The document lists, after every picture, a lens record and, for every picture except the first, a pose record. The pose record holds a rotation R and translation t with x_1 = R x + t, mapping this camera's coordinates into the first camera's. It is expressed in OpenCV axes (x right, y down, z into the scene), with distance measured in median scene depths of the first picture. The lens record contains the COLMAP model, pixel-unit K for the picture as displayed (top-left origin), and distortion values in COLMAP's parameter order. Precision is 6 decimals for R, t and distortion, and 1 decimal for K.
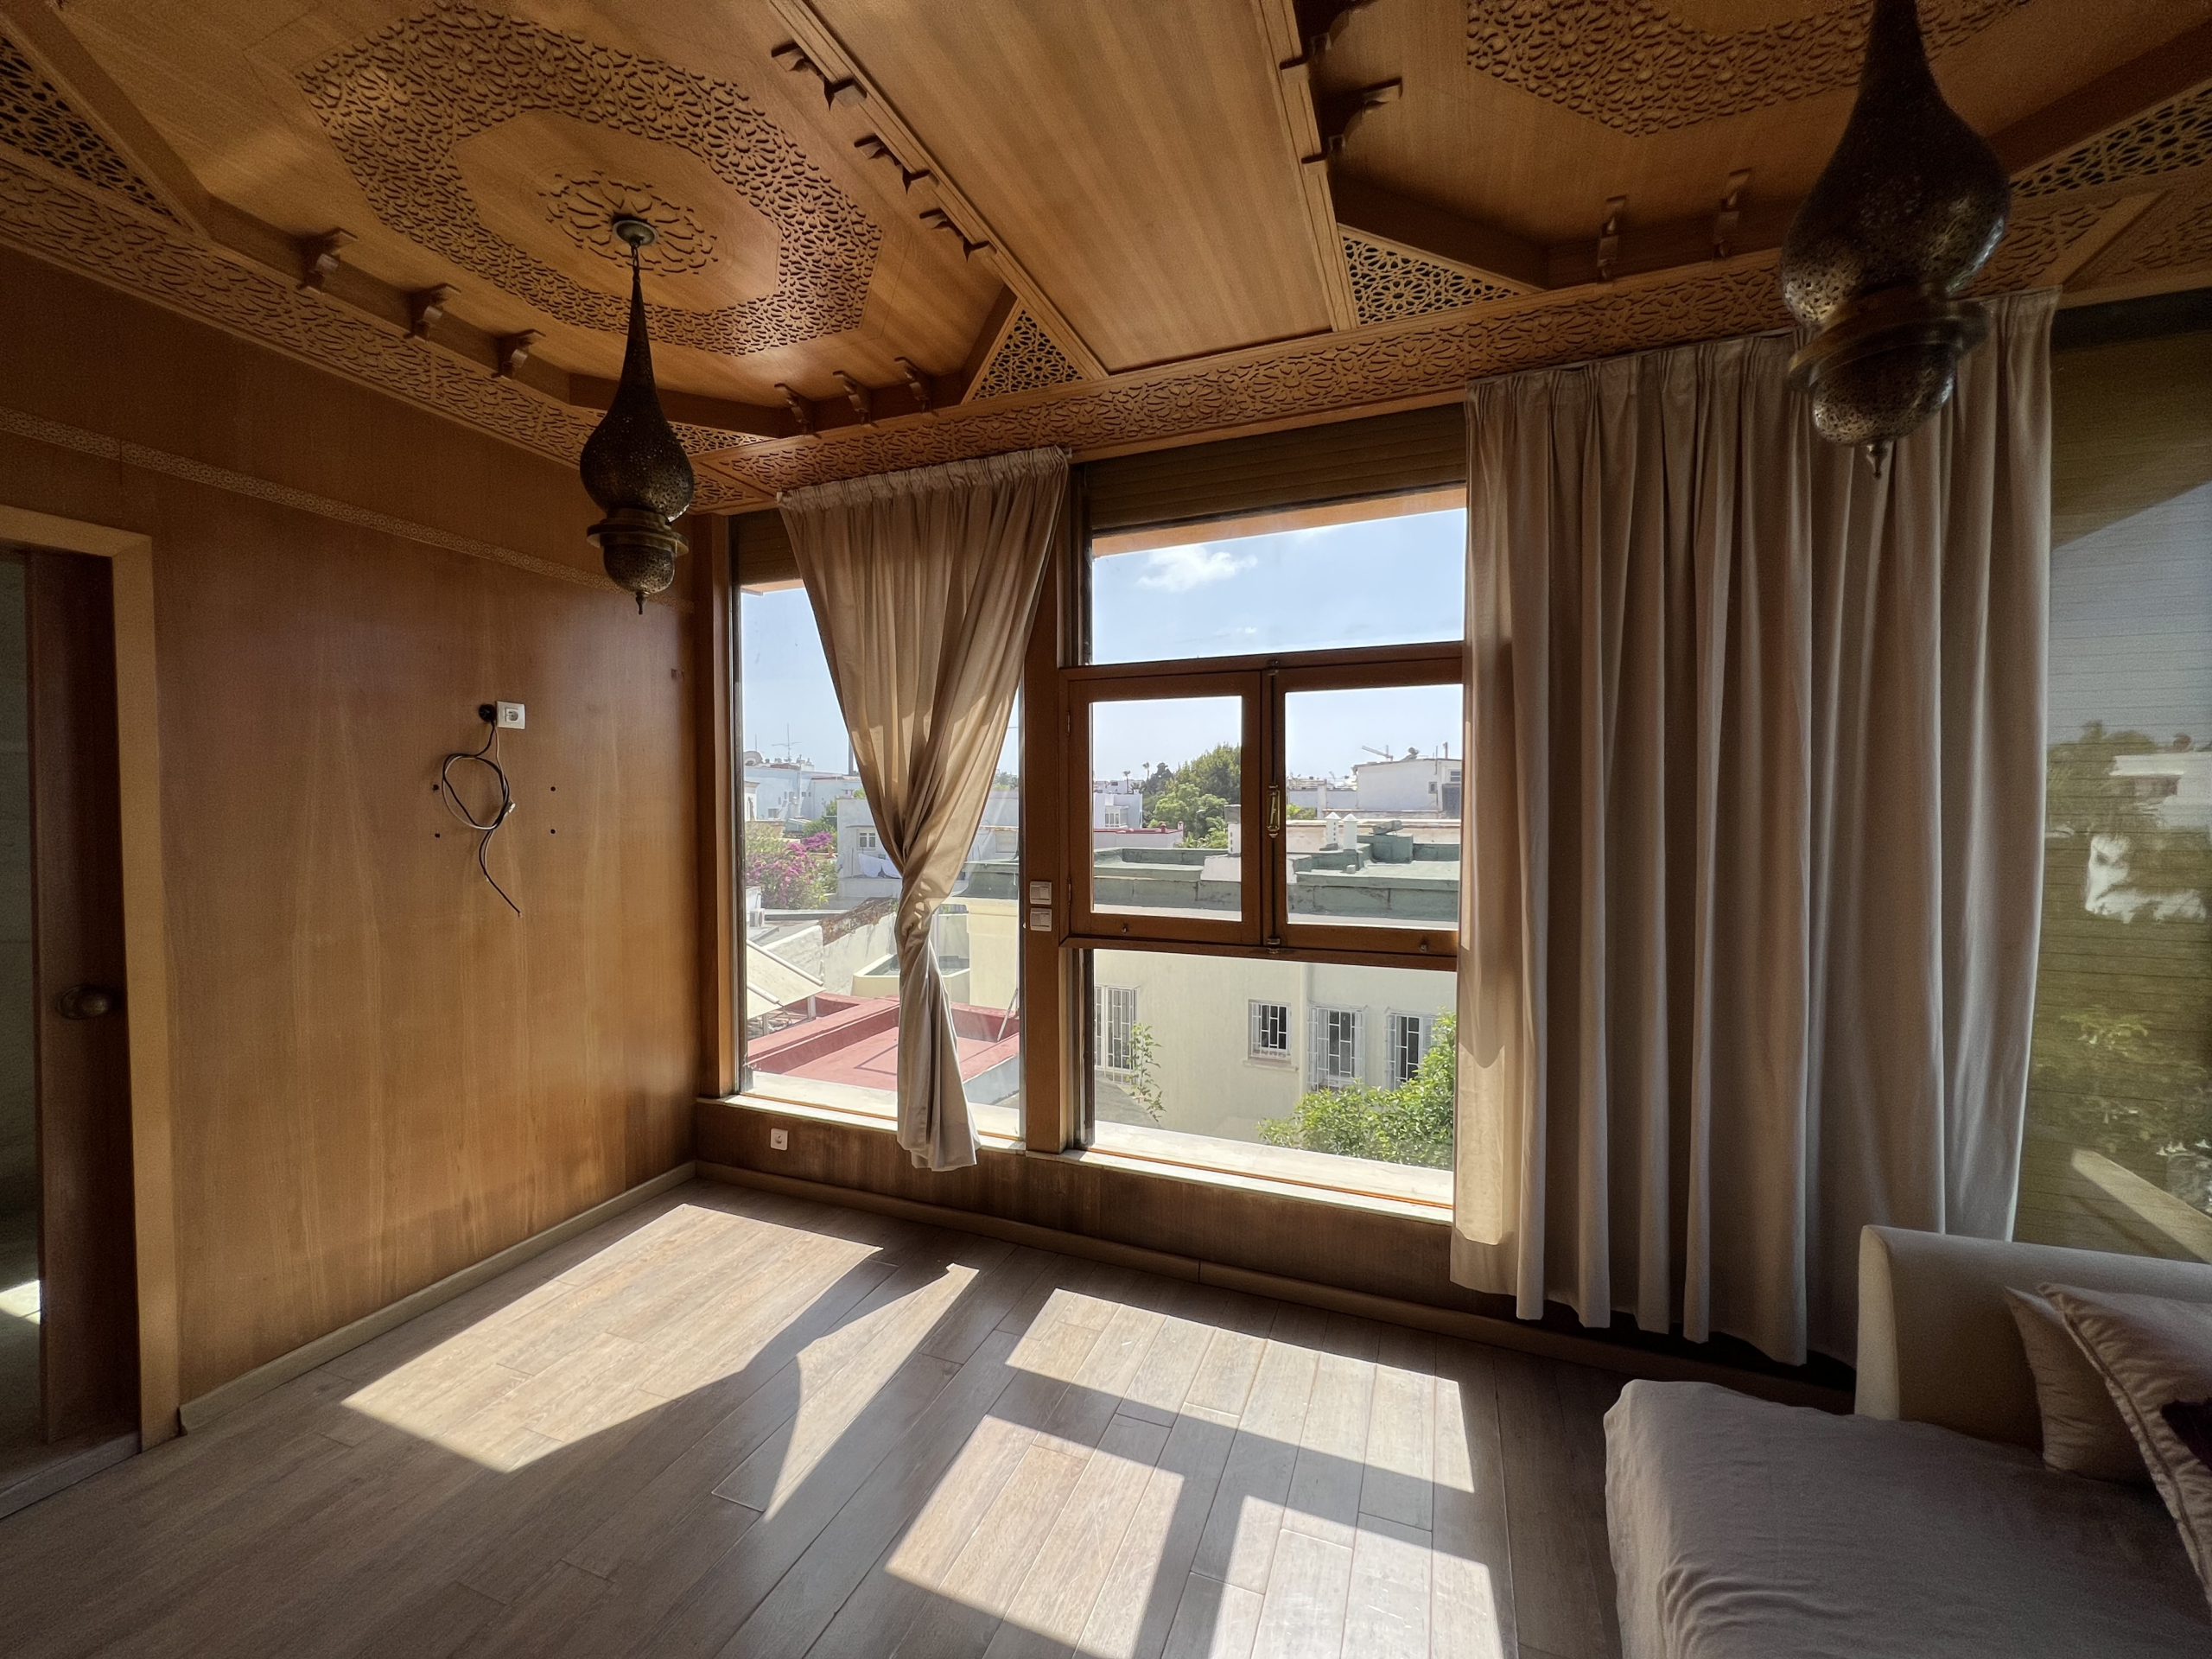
lens RADIAL K [[883.9, 0, 1103.3], [0, 883.9, 830.7], [0, 0, 1]] dist [0.000460, 0.000123]
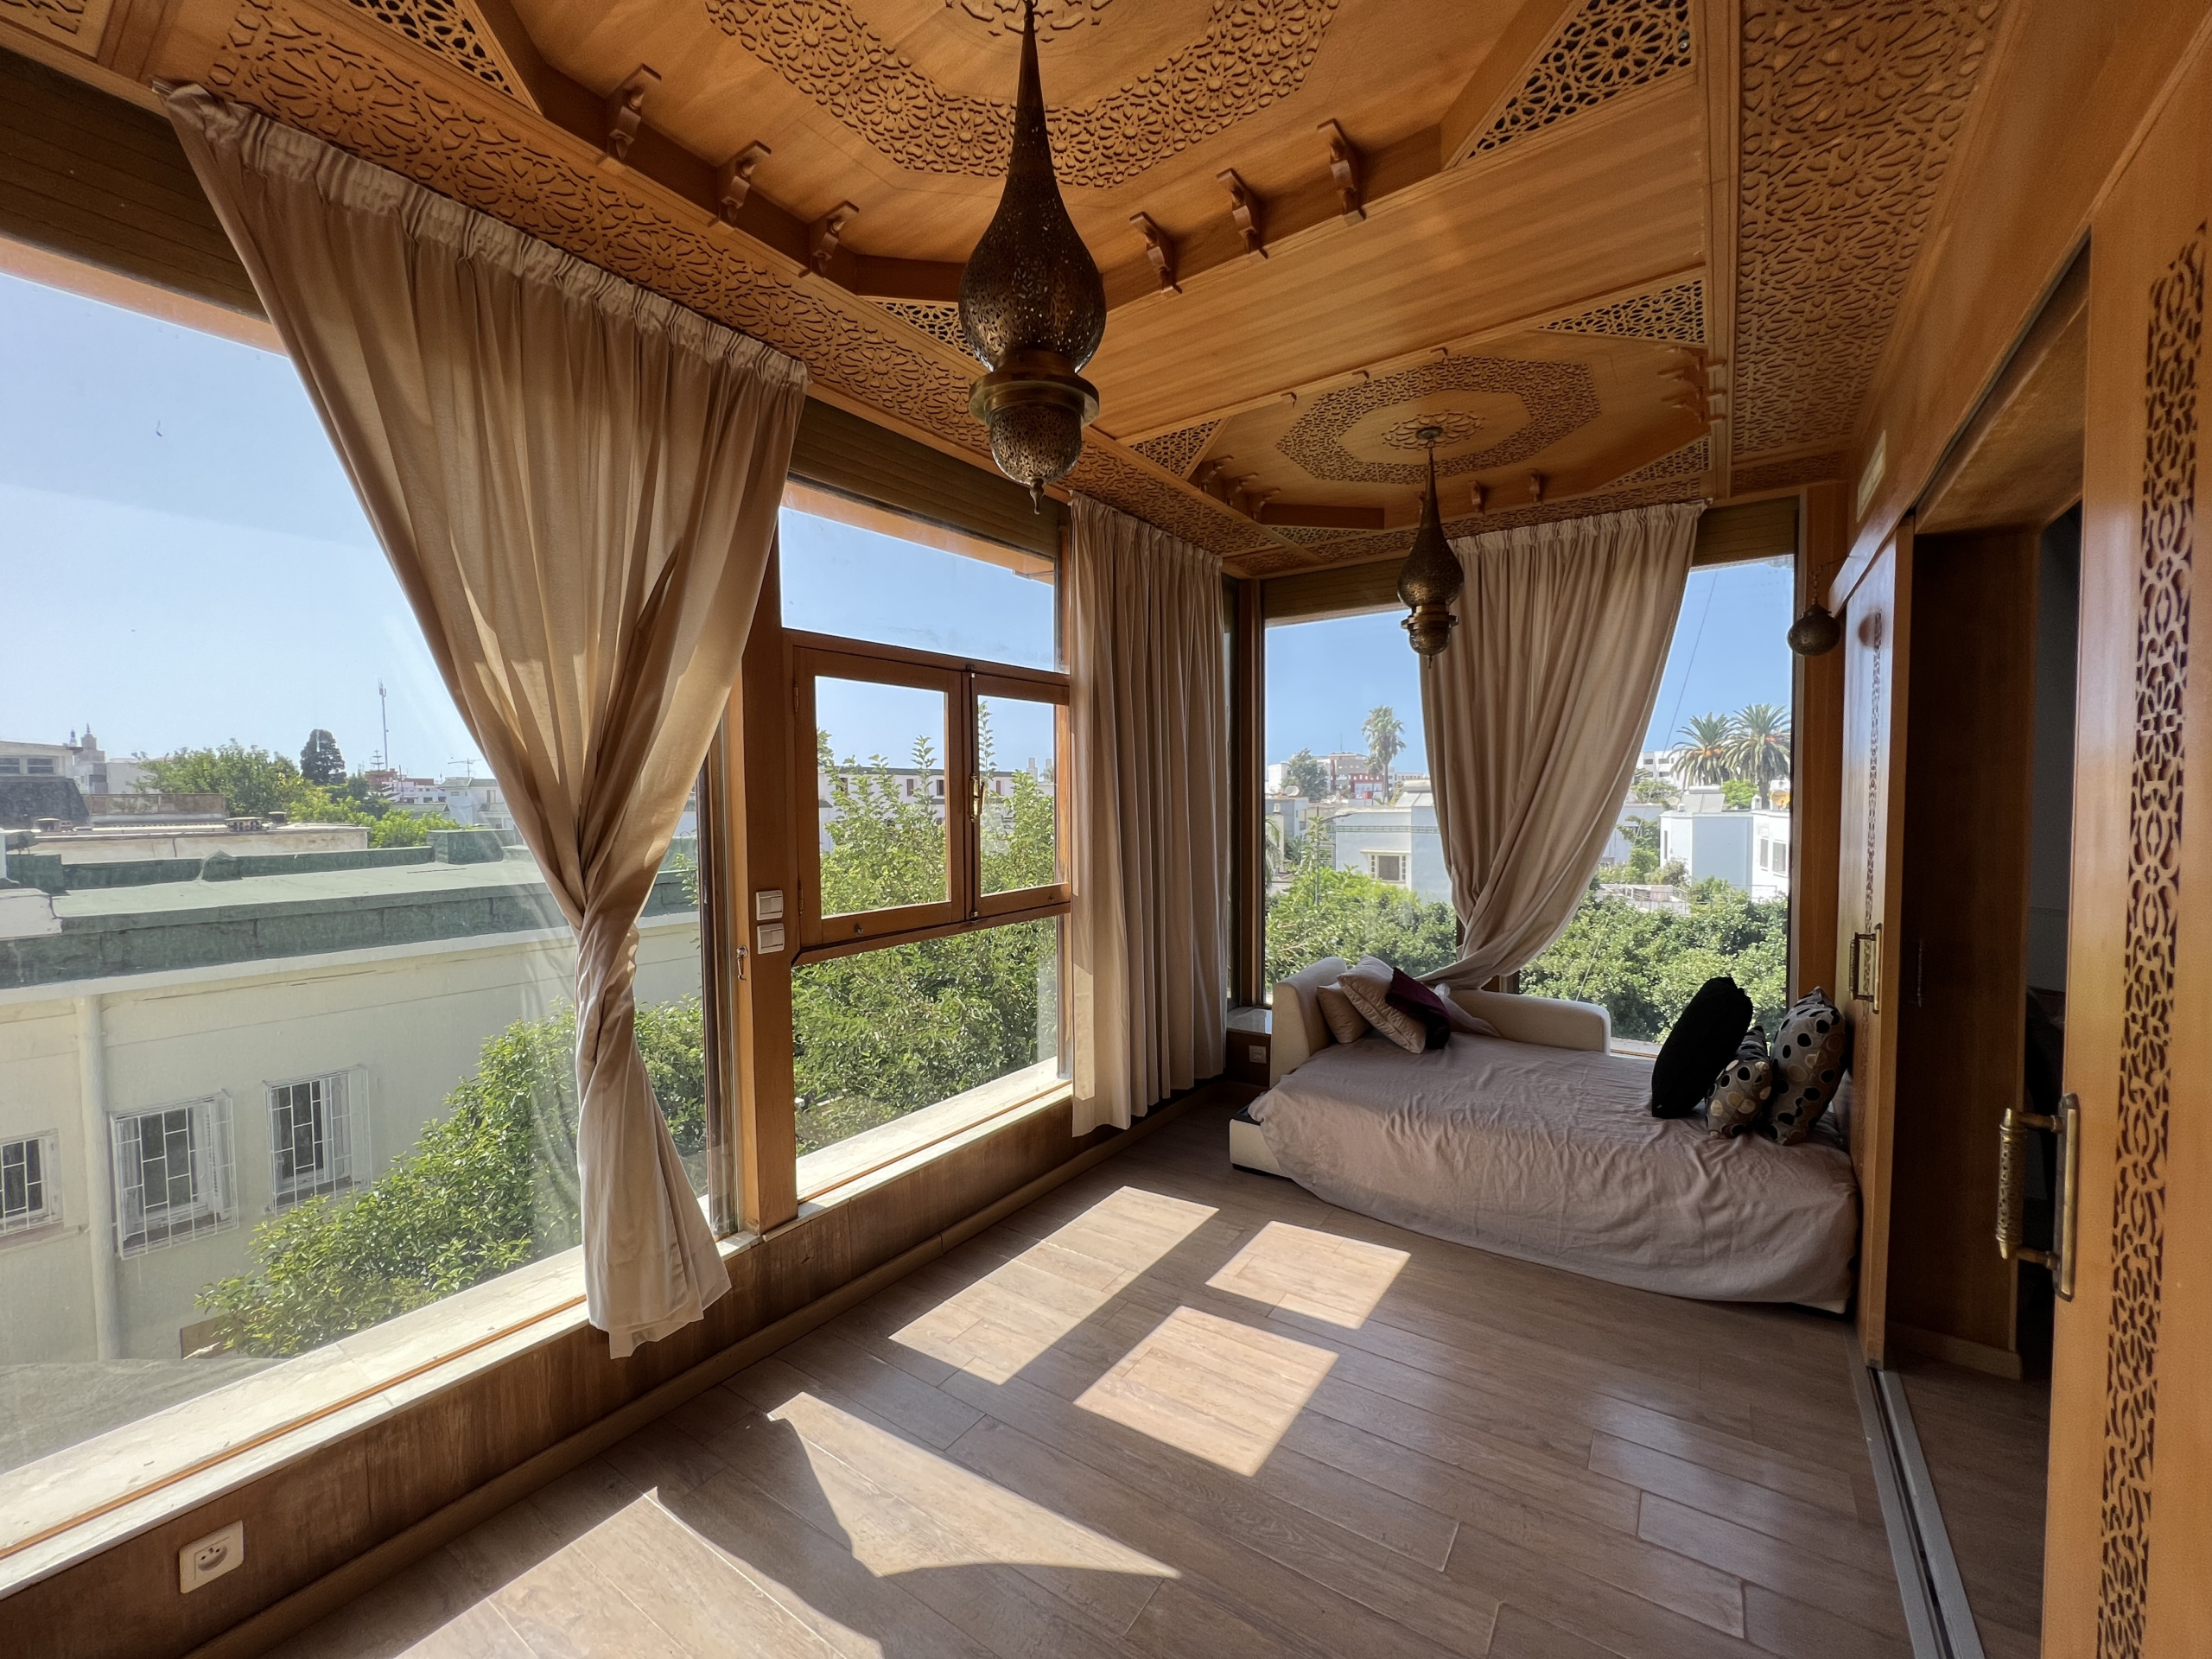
lens RADIAL K [[883.9, 0, 1109.2], [0, 883.9, 831.4], [0, 0, 1]] dist [0.000460, 0.000123]
pose [[0.229178, -0.042415, 0.972460, -0.800640], [0.040151, 0.998612, 0.034094, -0.011502], [-0.972556, 0.031232, 0.230563, 0.531410]]
